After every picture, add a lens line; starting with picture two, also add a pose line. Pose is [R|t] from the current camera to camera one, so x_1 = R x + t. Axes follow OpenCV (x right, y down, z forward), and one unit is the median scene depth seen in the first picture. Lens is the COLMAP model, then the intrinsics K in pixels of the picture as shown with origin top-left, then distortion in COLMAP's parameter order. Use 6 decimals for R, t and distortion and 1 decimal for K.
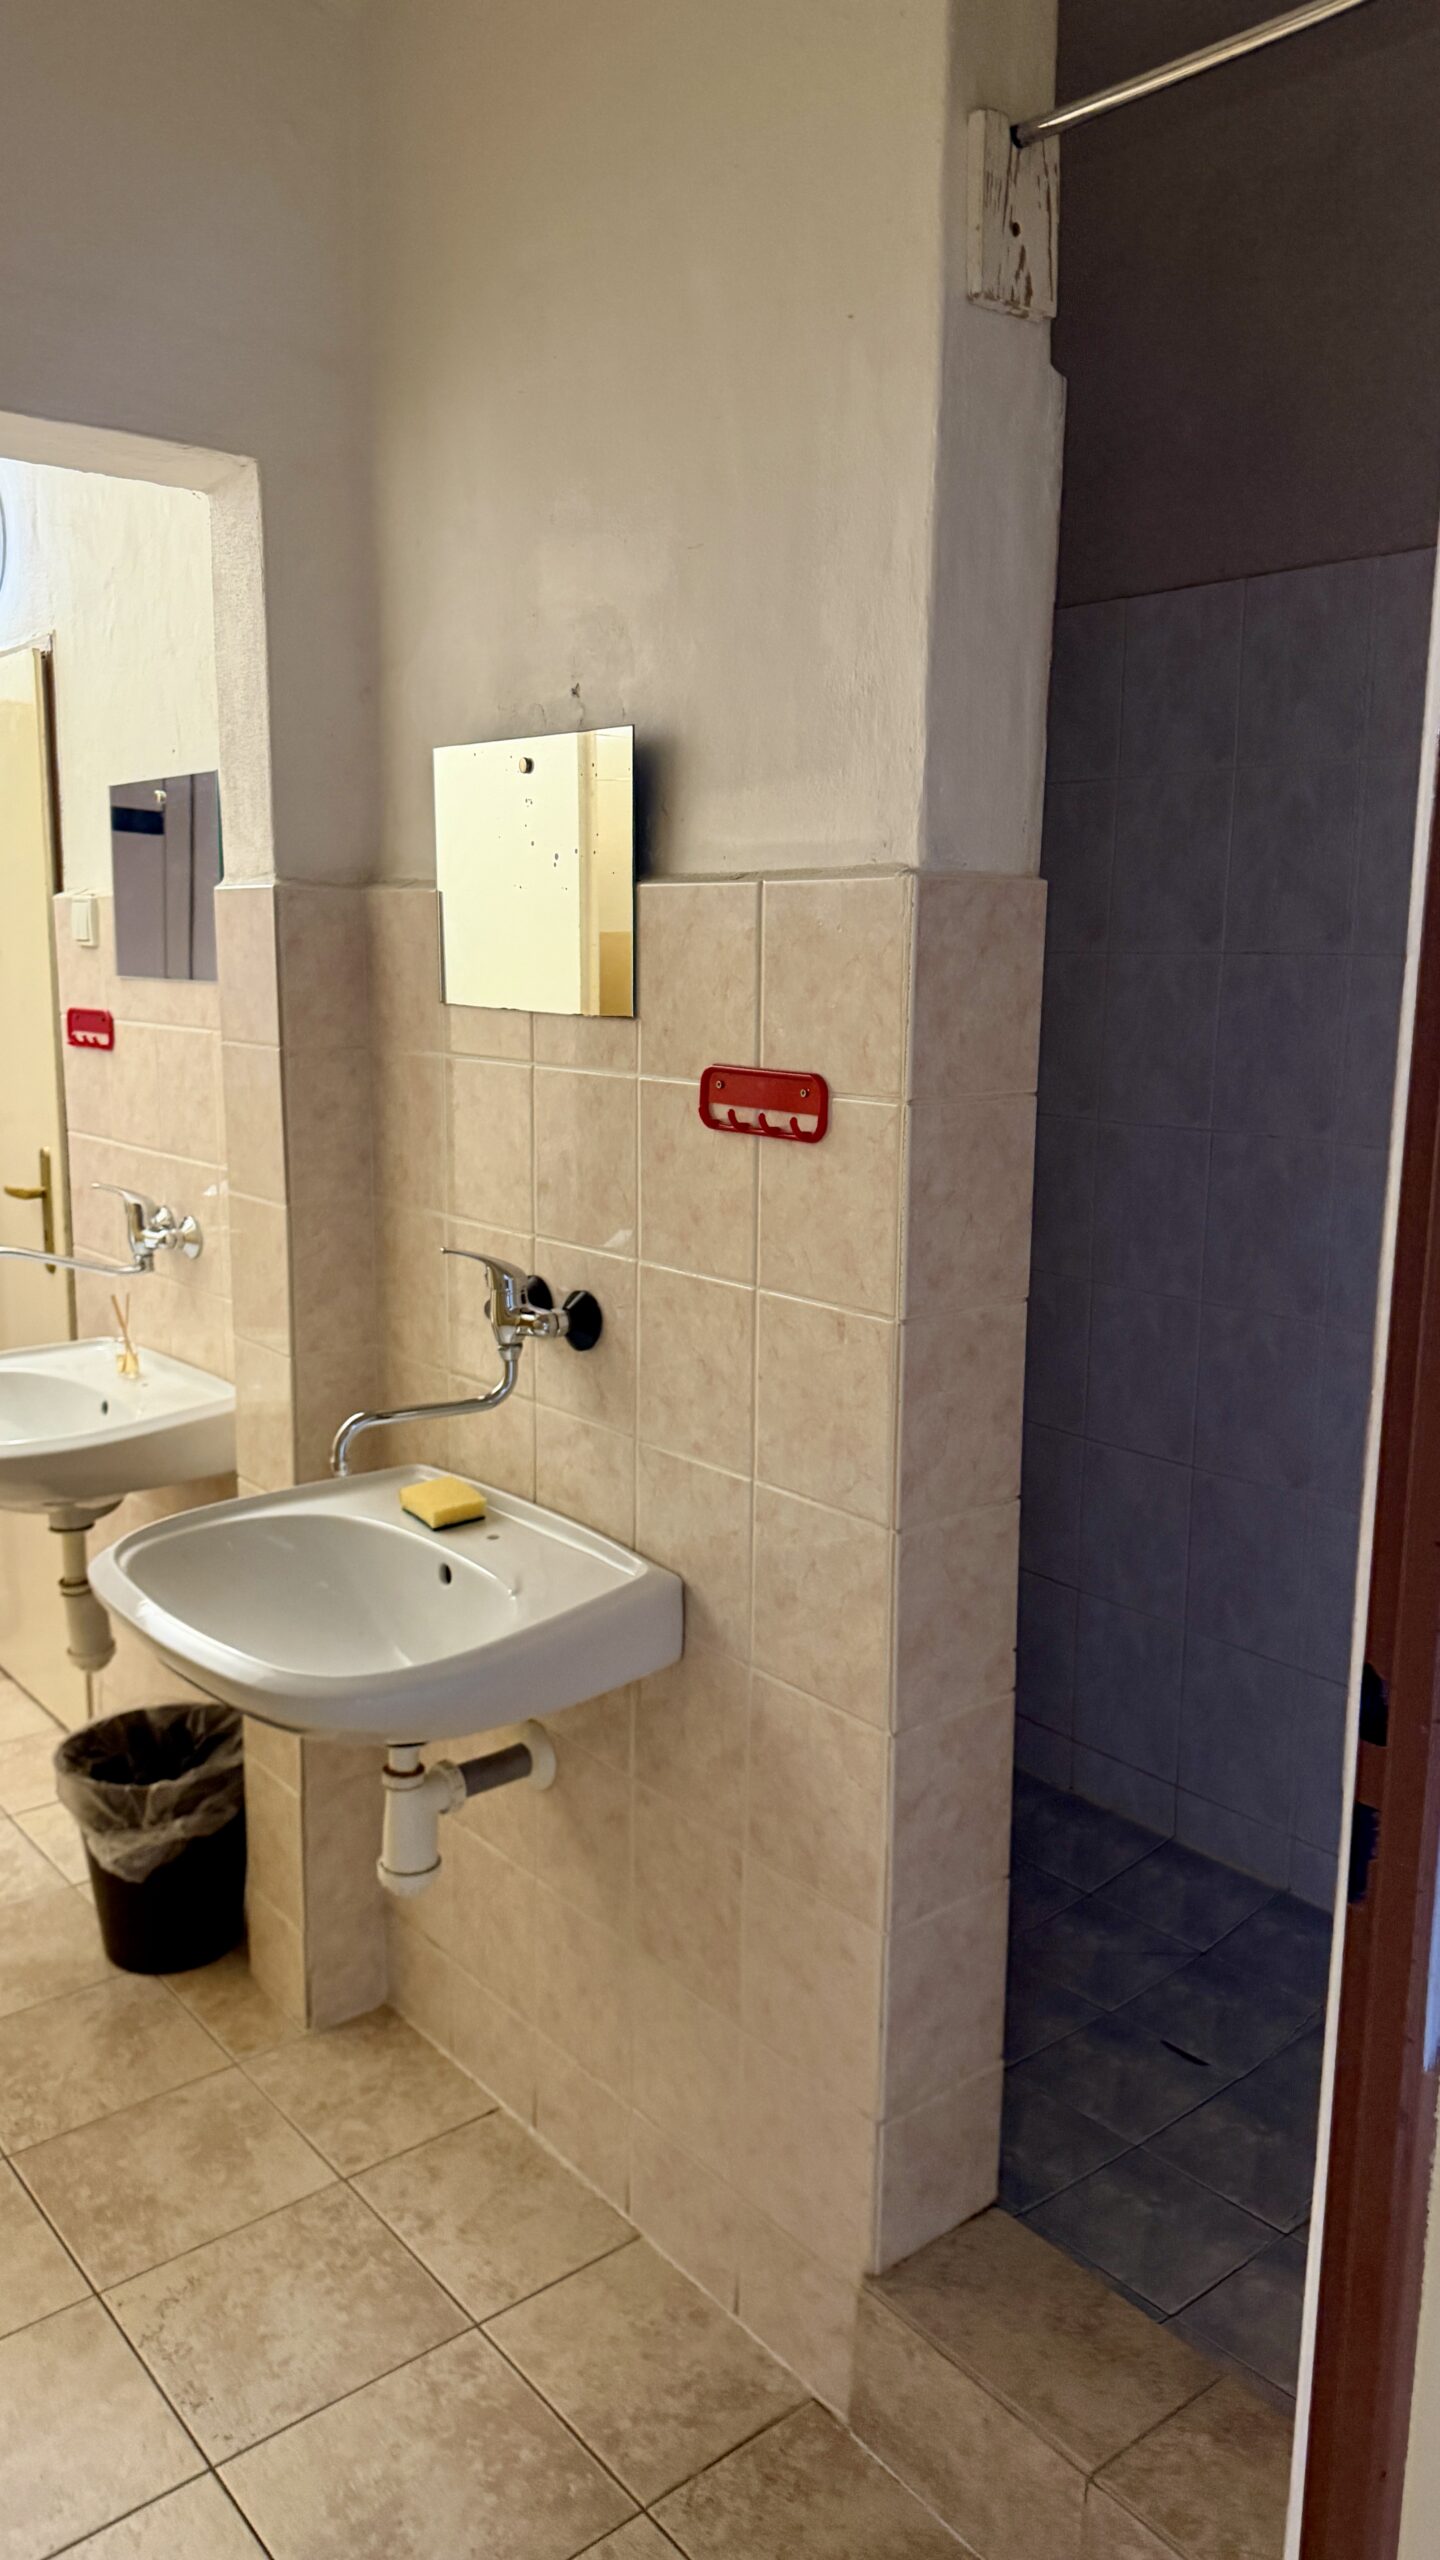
lens RADIAL K [[1850.6, 0, 717.7], [0, 1850.6, 1241.8], [0, 0, 1]] dist [0.000388, 0.000335]
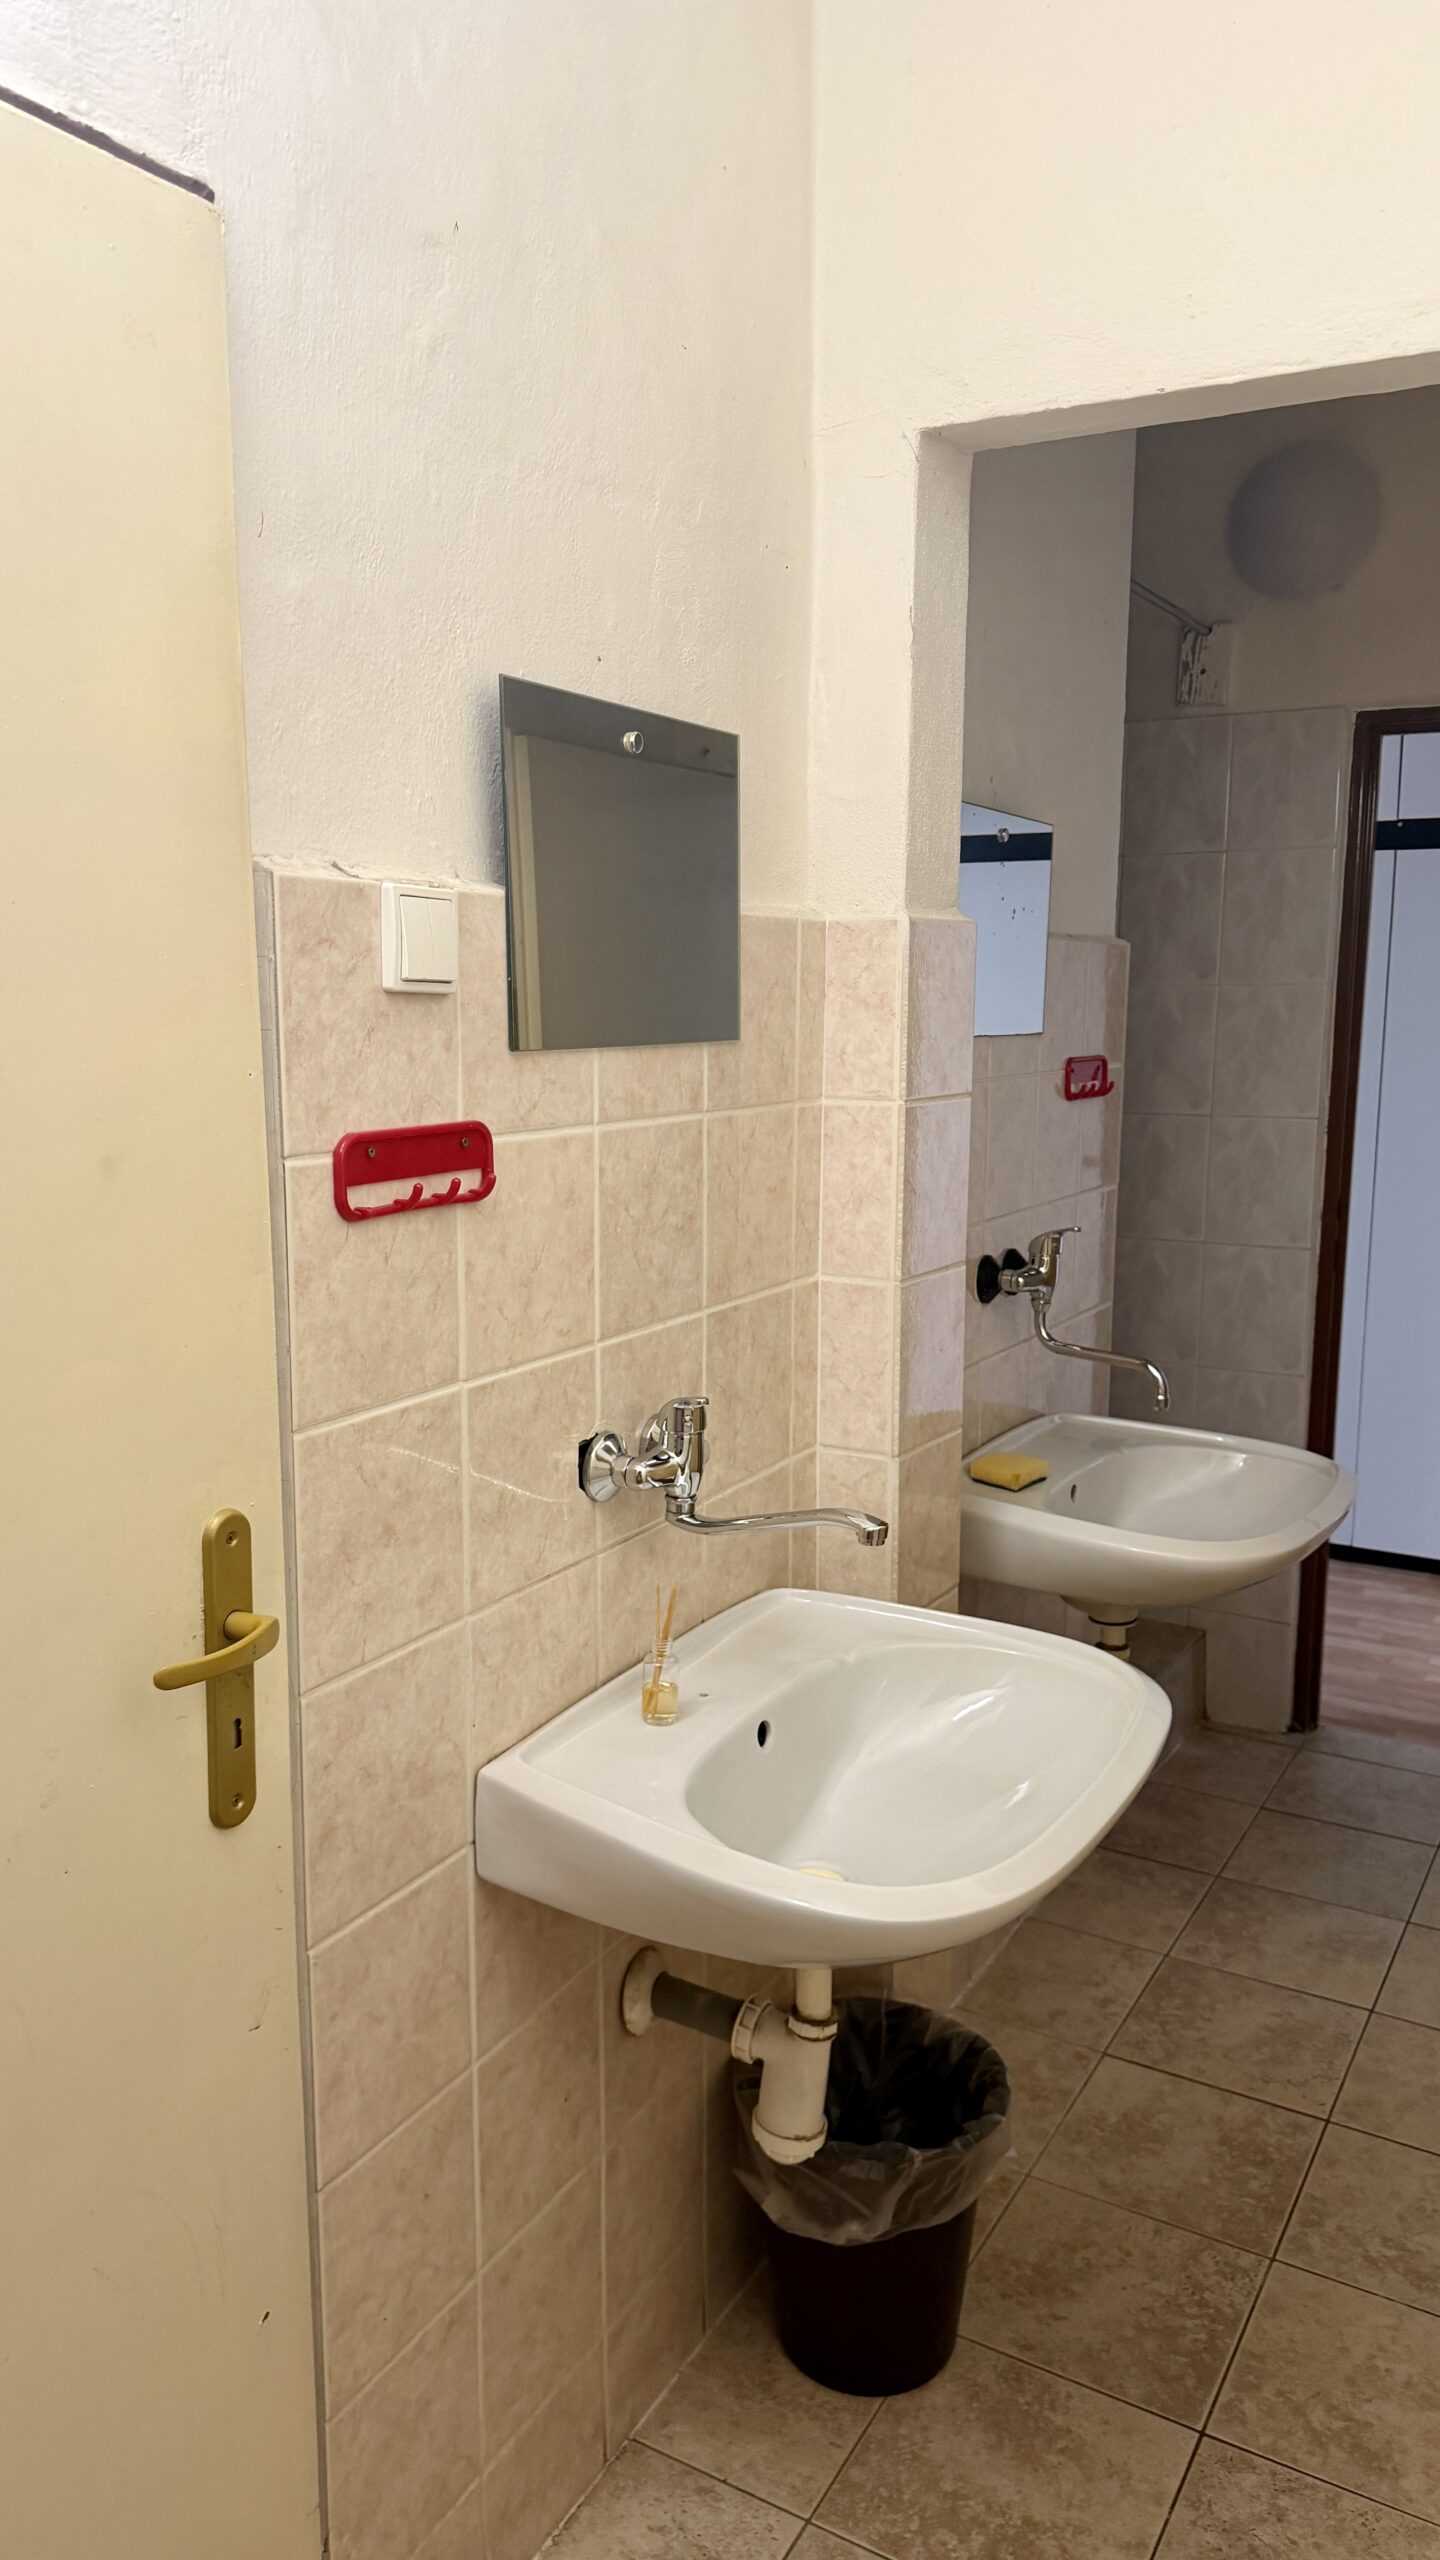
lens RADIAL K [[1824.8, 0, 720.0], [0, 1824.8, 1280.0], [0, 0, 1]] dist [0.000900, -0.005093]
pose [[-0.358730, -0.149038, 0.921466, -1.033292], [0.158674, 0.963068, 0.217539, -0.228911], [-0.919856, 0.224250, -0.321833, 1.399501]]
